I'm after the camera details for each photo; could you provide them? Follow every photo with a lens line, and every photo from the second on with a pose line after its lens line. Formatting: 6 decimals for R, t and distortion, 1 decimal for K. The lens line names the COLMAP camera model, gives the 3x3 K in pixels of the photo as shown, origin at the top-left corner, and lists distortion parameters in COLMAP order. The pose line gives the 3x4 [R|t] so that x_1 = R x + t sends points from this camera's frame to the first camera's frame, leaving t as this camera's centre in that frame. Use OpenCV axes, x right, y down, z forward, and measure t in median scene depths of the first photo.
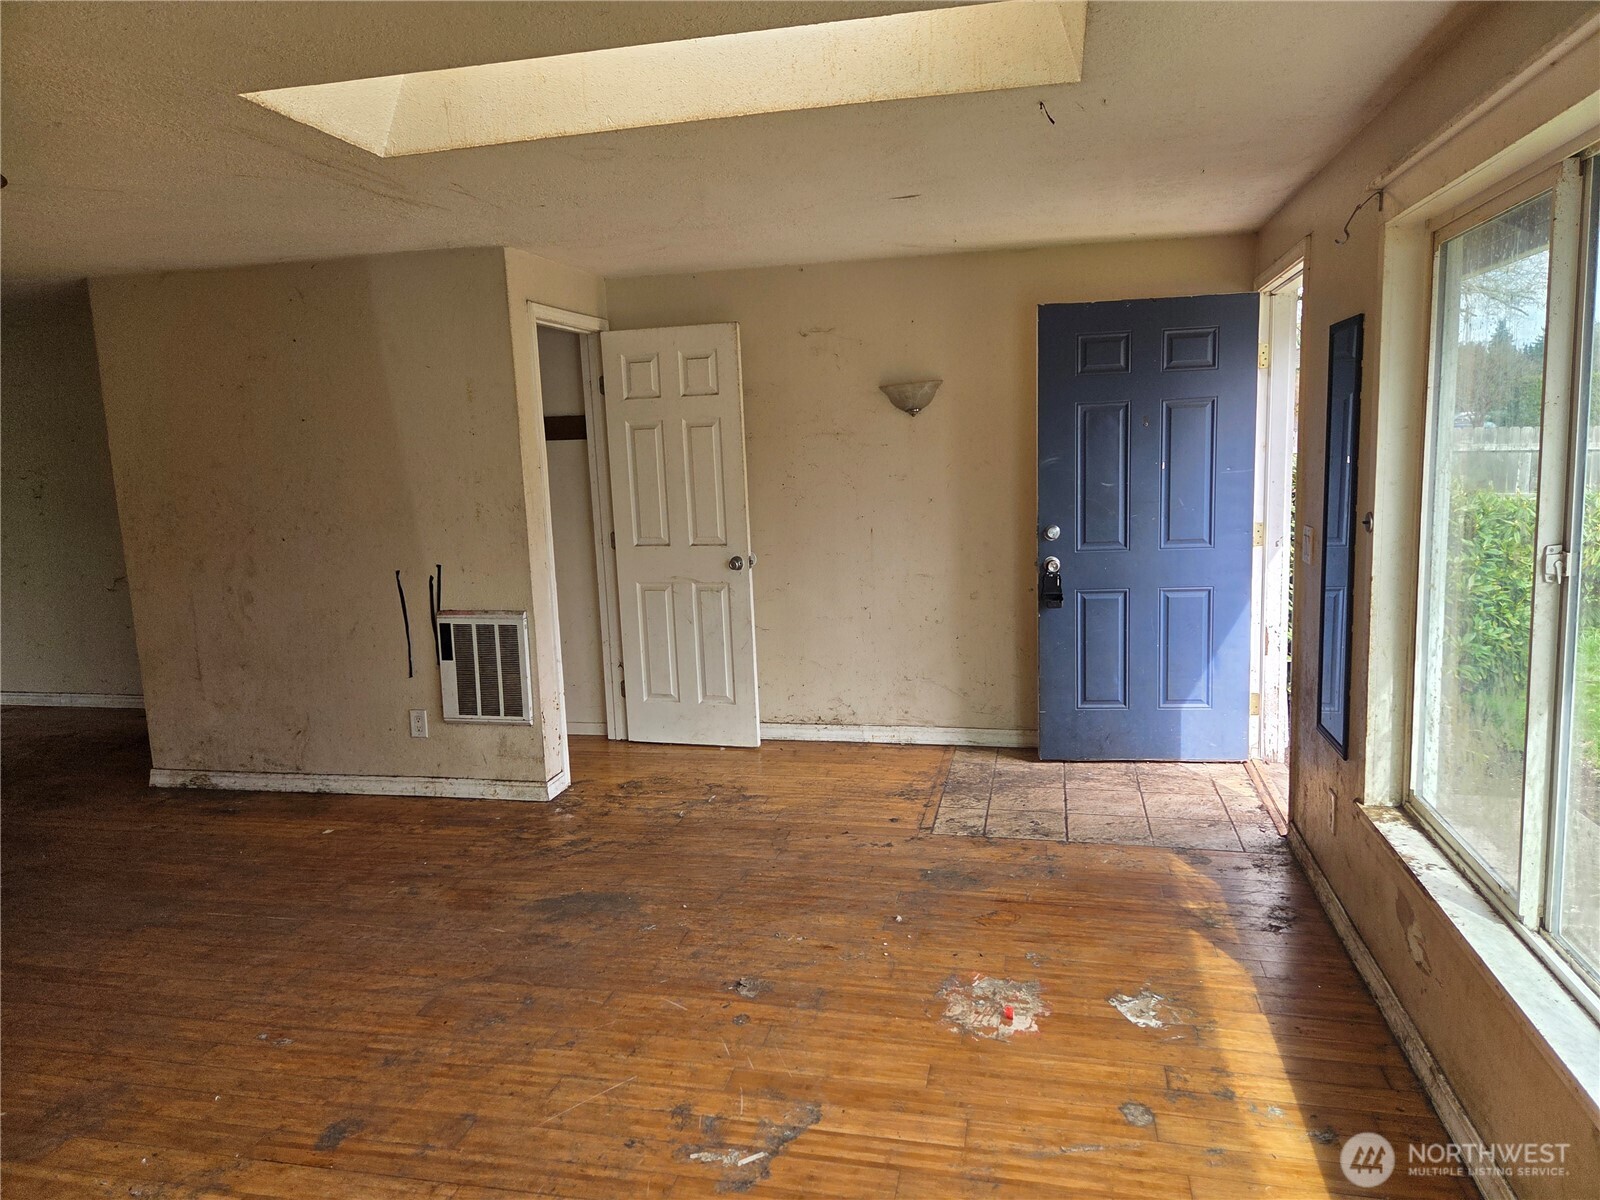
lens RADIAL K [[1070.7, 0, 808.6], [0, 1070.7, 592.5], [0, 0, 1]] dist [0.066853, -0.050033]
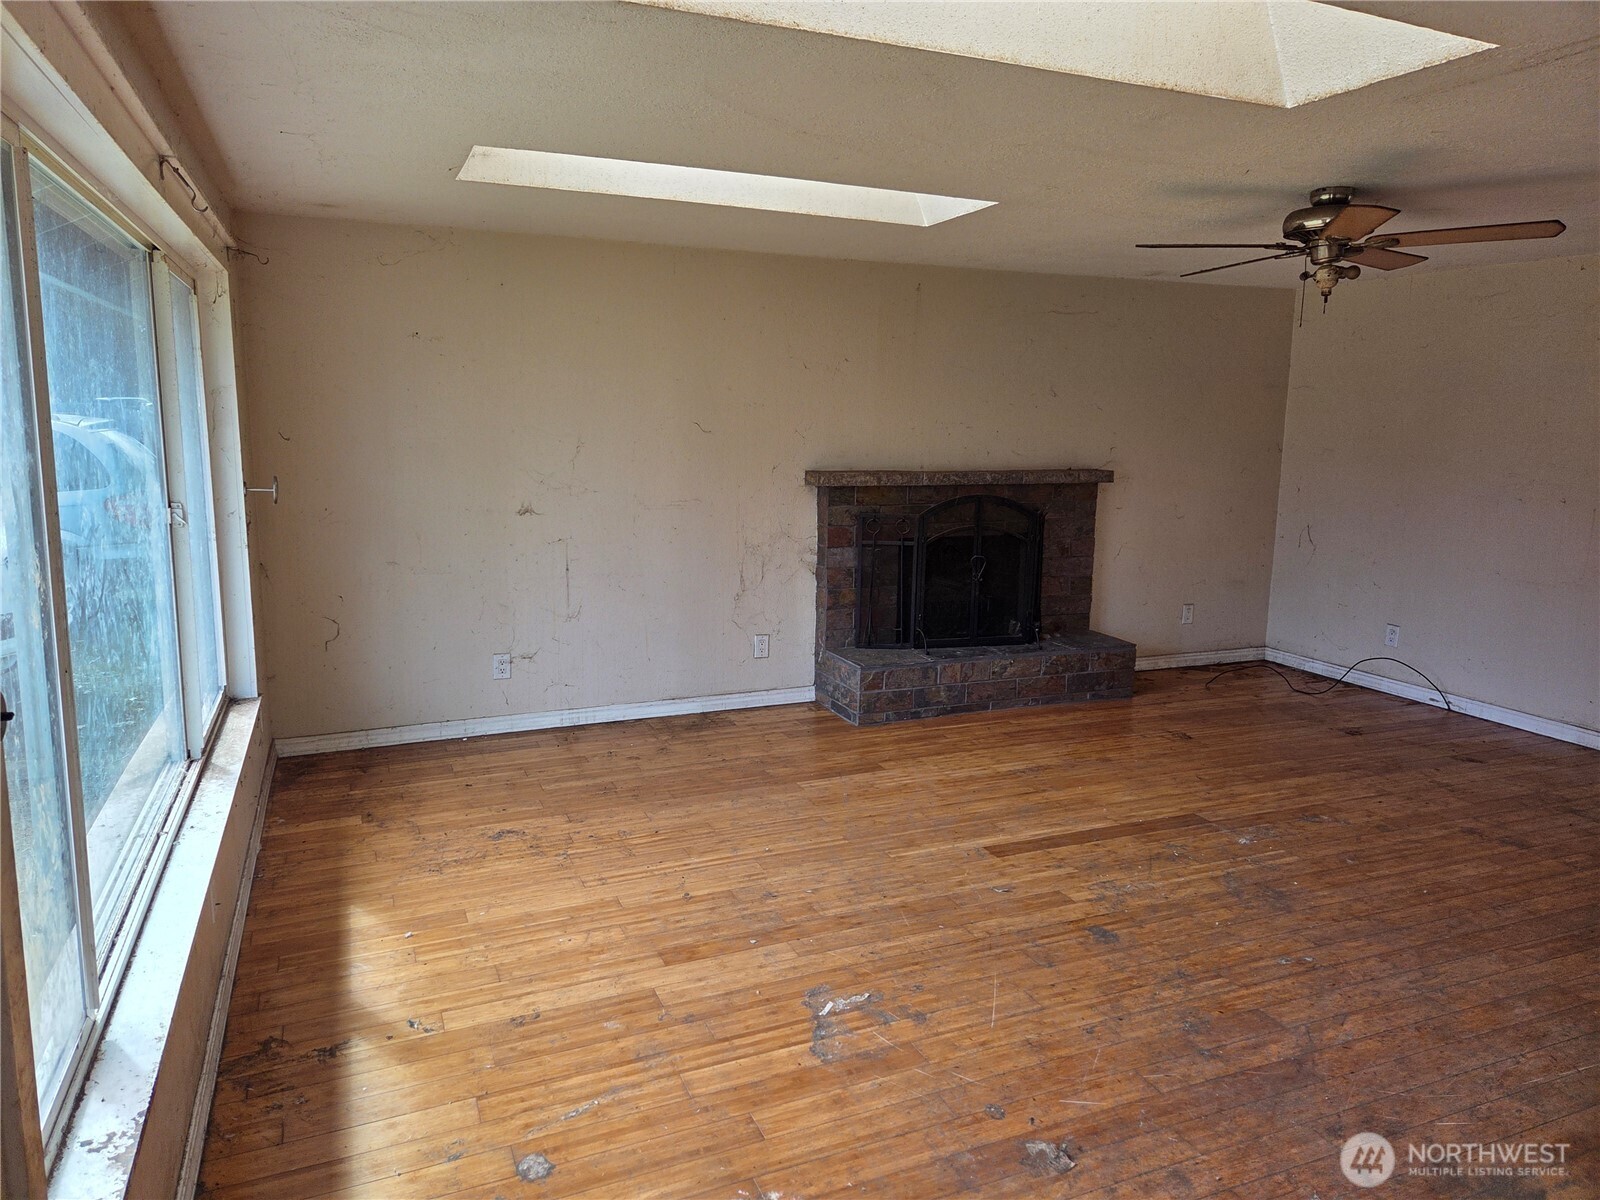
lens RADIAL K [[1070.7, 0, 794.6], [0, 1070.7, 584.3], [0, 0, 1]] dist [0.066853, -0.050033]
pose [[-0.812172, 0.118519, -0.571252, 0.360755], [-0.064960, 0.954689, 0.290428, -0.170944], [0.579790, 0.272987, -0.767673, 1.036094]]
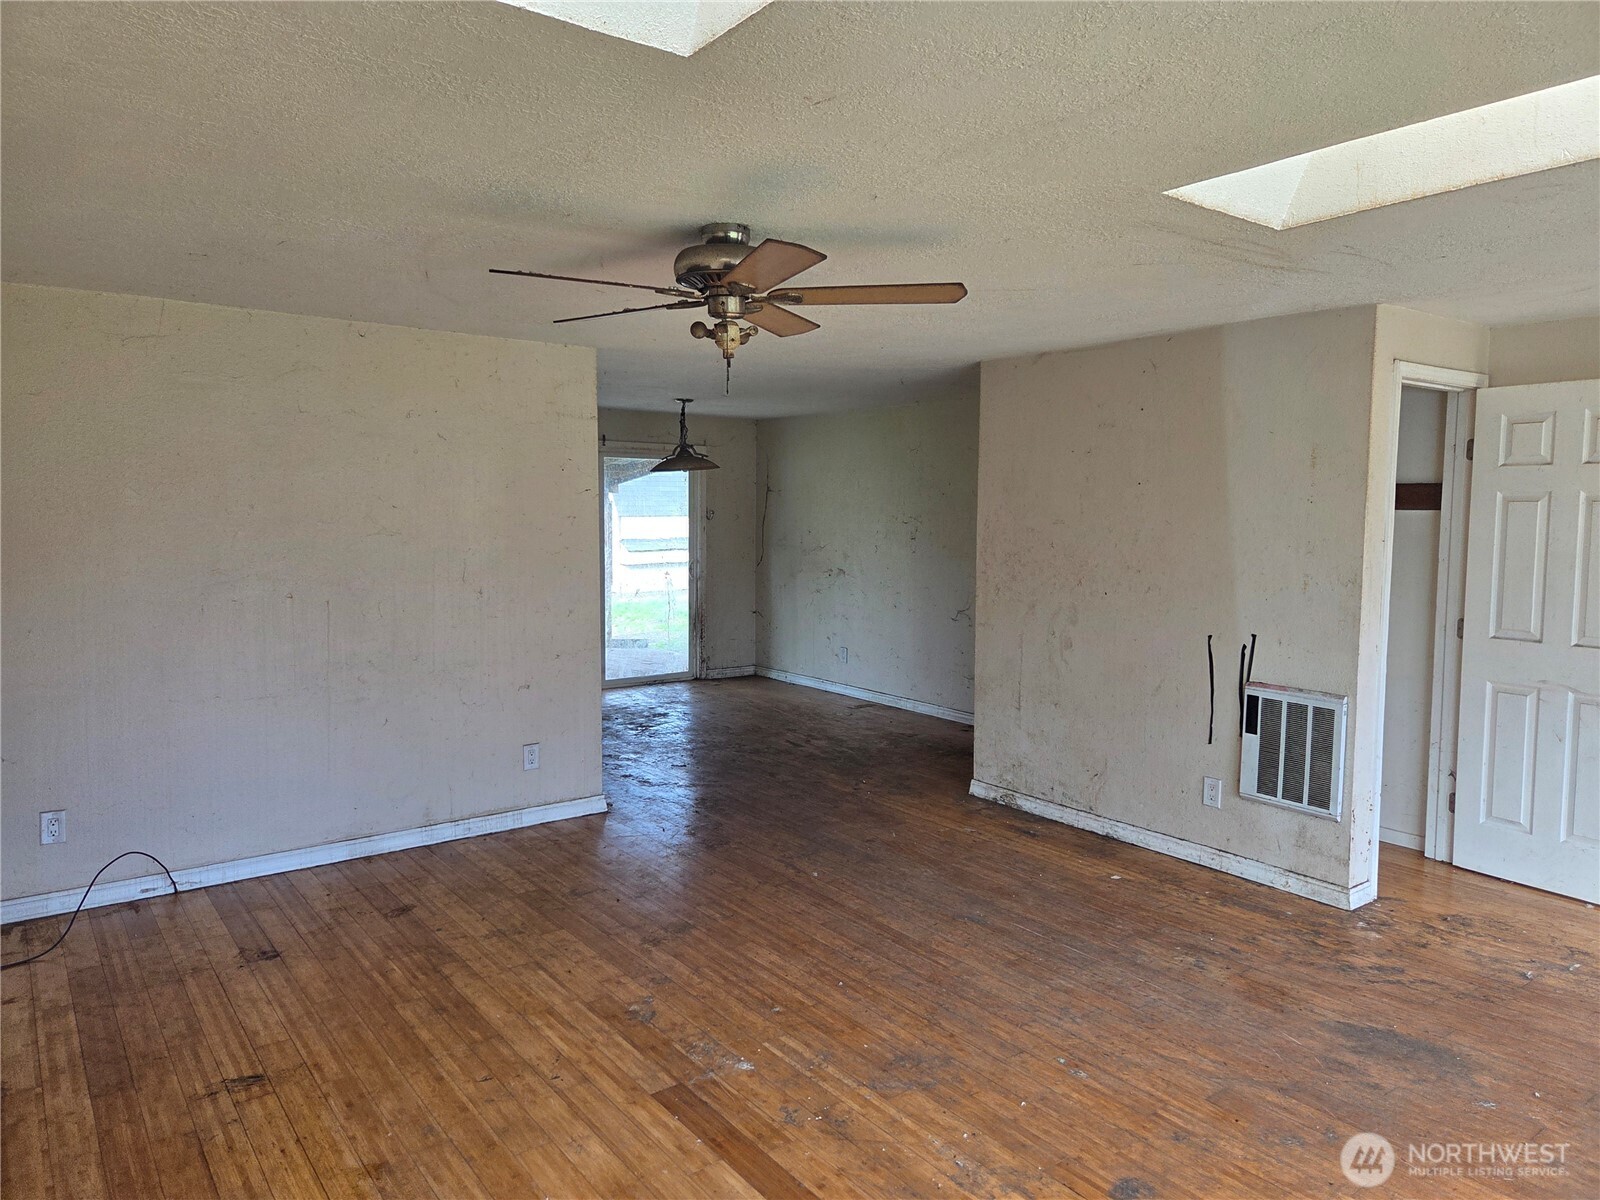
lens RADIAL K [[1070.7, 0, 795.6], [0, 1070.7, 597.9], [0, 0, 1]] dist [0.066853, -0.050033]
pose [[0.762605, 0.098493, -0.639322, -0.045547], [-0.127389, 0.991852, 0.000849, -0.007836], [0.634197, 0.080795, 0.768939, -0.014296]]
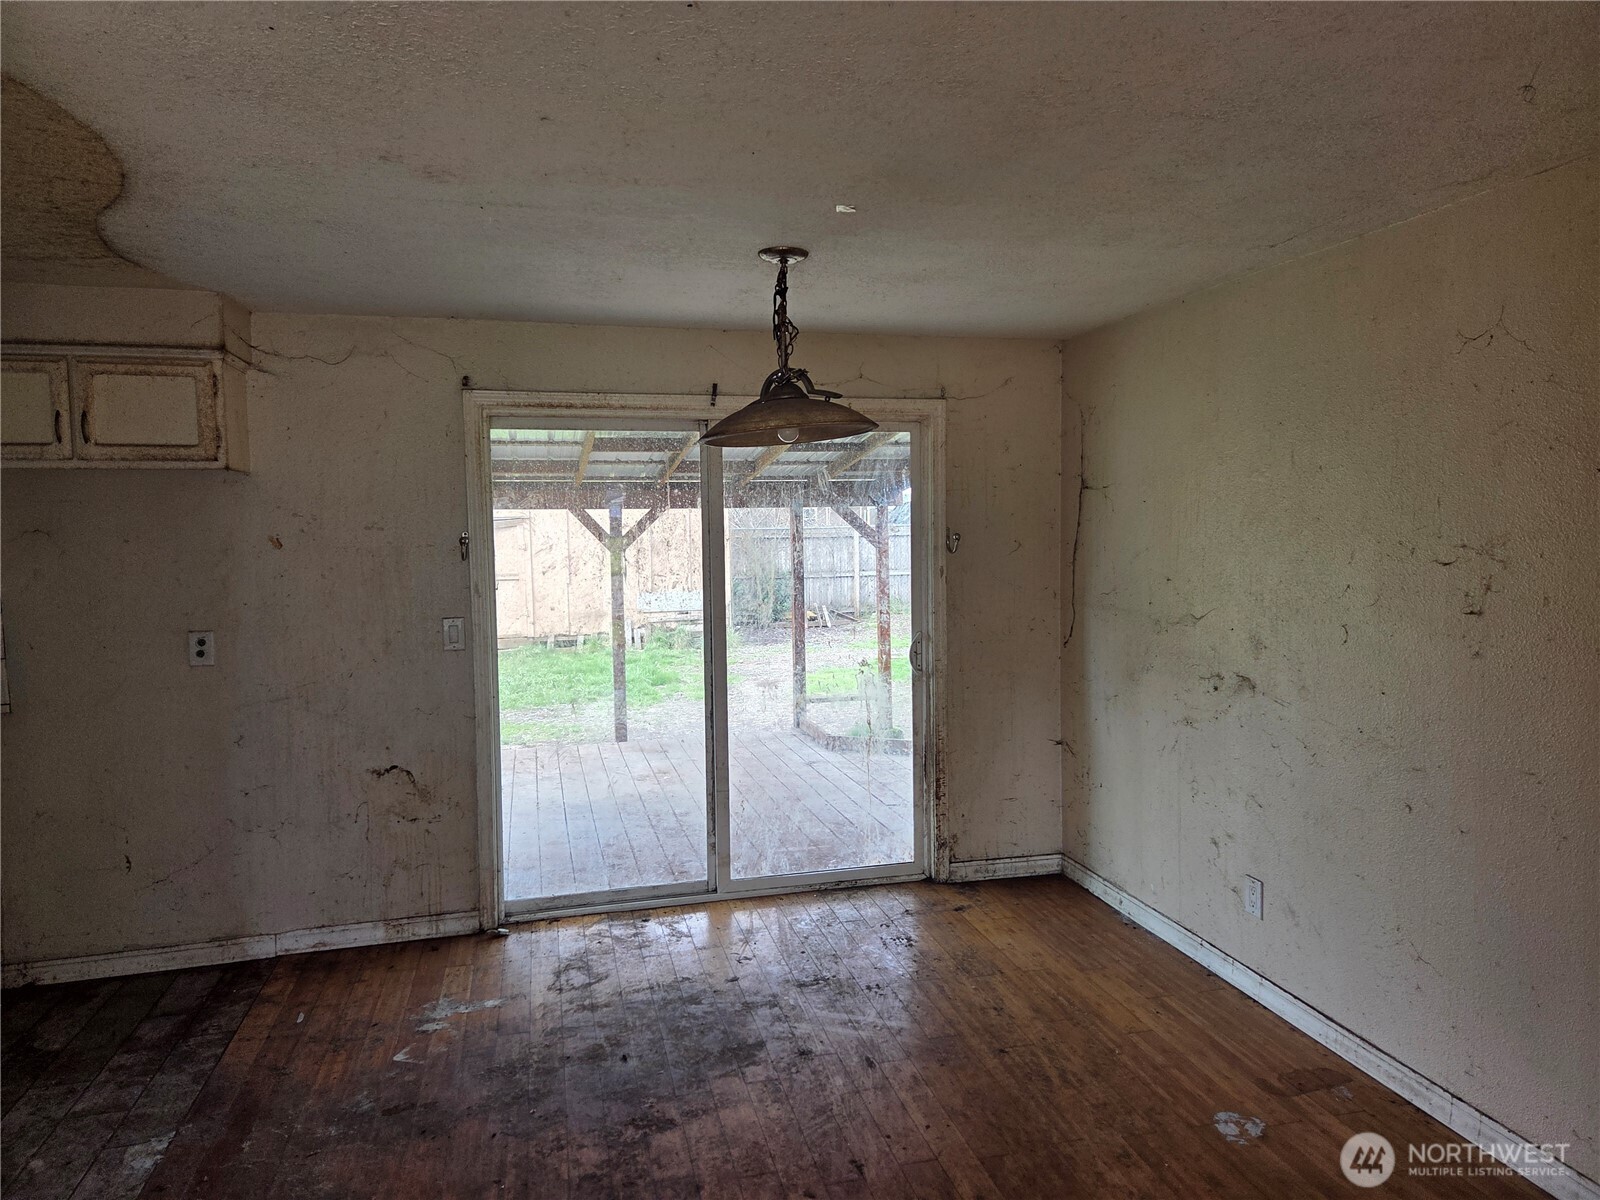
lens RADIAL K [[1070.7, 0, 806.7], [0, 1070.7, 586.3], [0, 0, 1]] dist [0.066853, -0.050033]
pose [[0.457582, 0.083515, -0.885236, -0.787372], [-0.129086, 0.991271, 0.026793, -0.127496], [0.879747, 0.102012, 0.464369, 1.015866]]
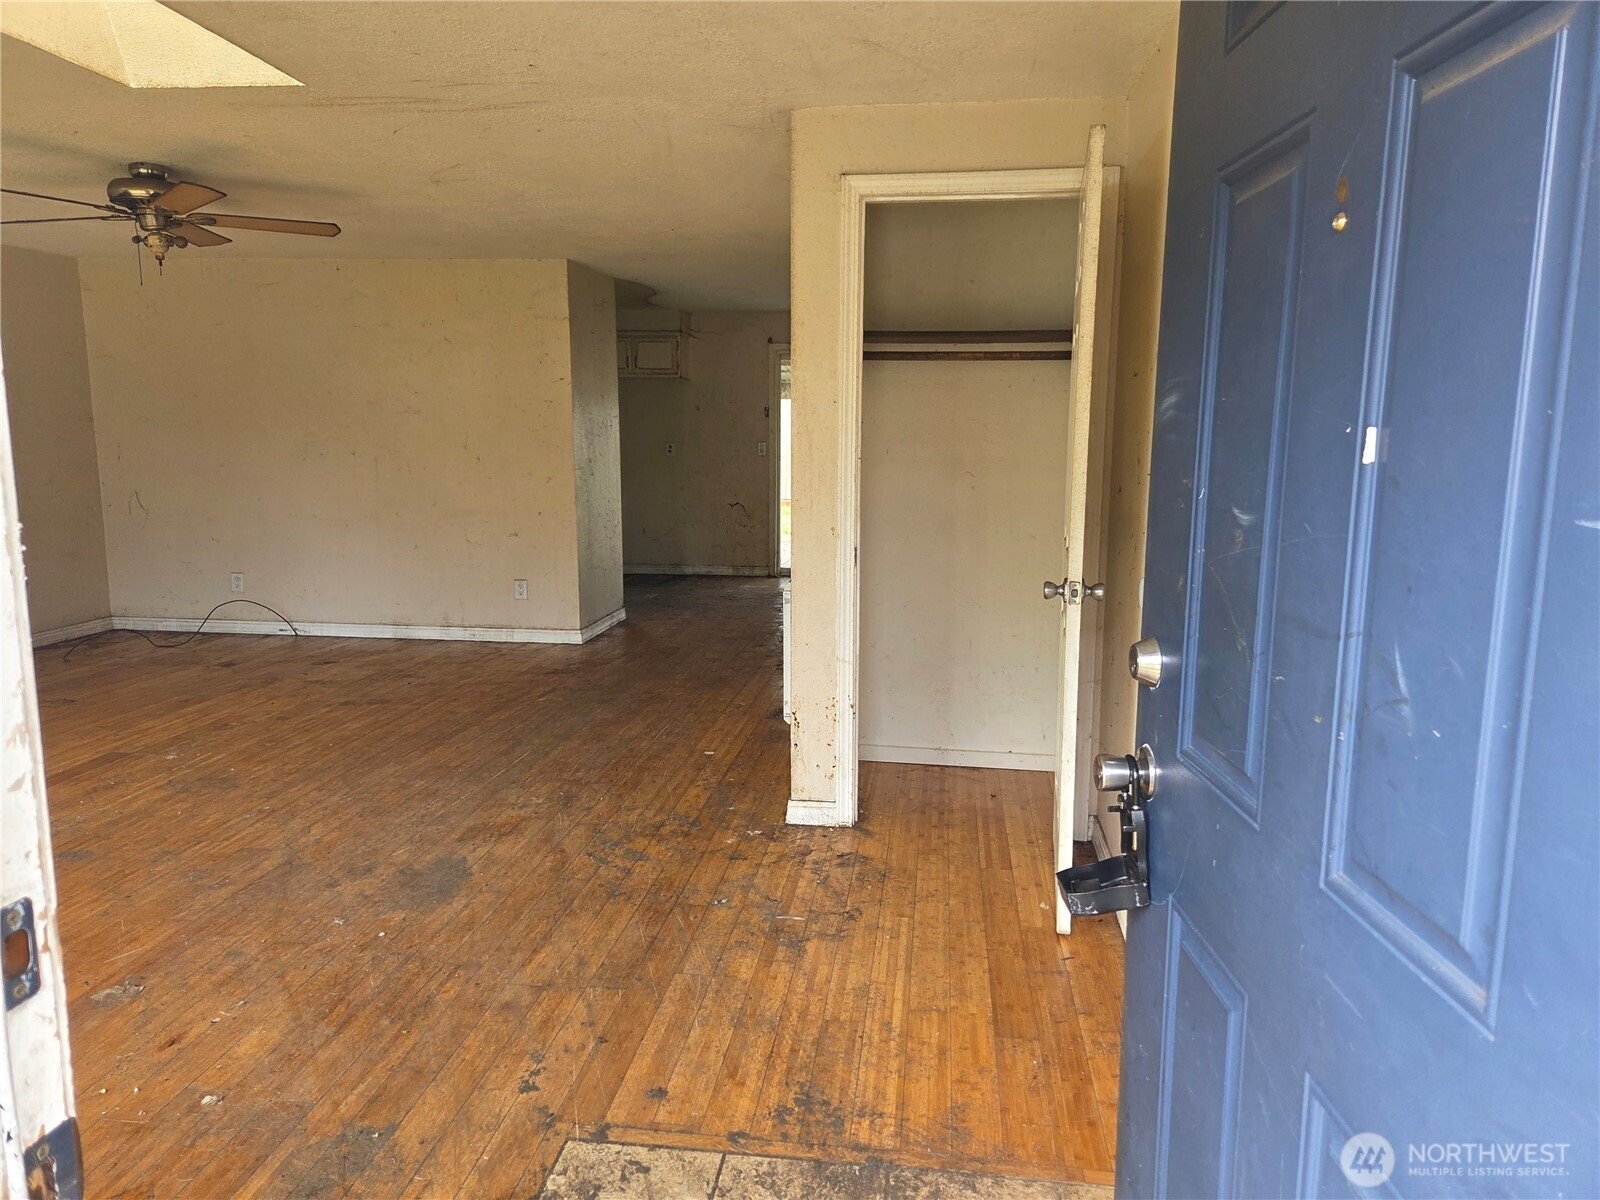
lens RADIAL K [[1070.7, 0, 809.2], [0, 1070.7, 592.2], [0, 0, 1]] dist [0.066853, -0.050033]
pose [[0.098391, 0.189036, -0.977028, 0.588801], [-0.152077, 0.973117, 0.172964, -0.131174], [0.983459, 0.131565, 0.124494, 1.047376]]
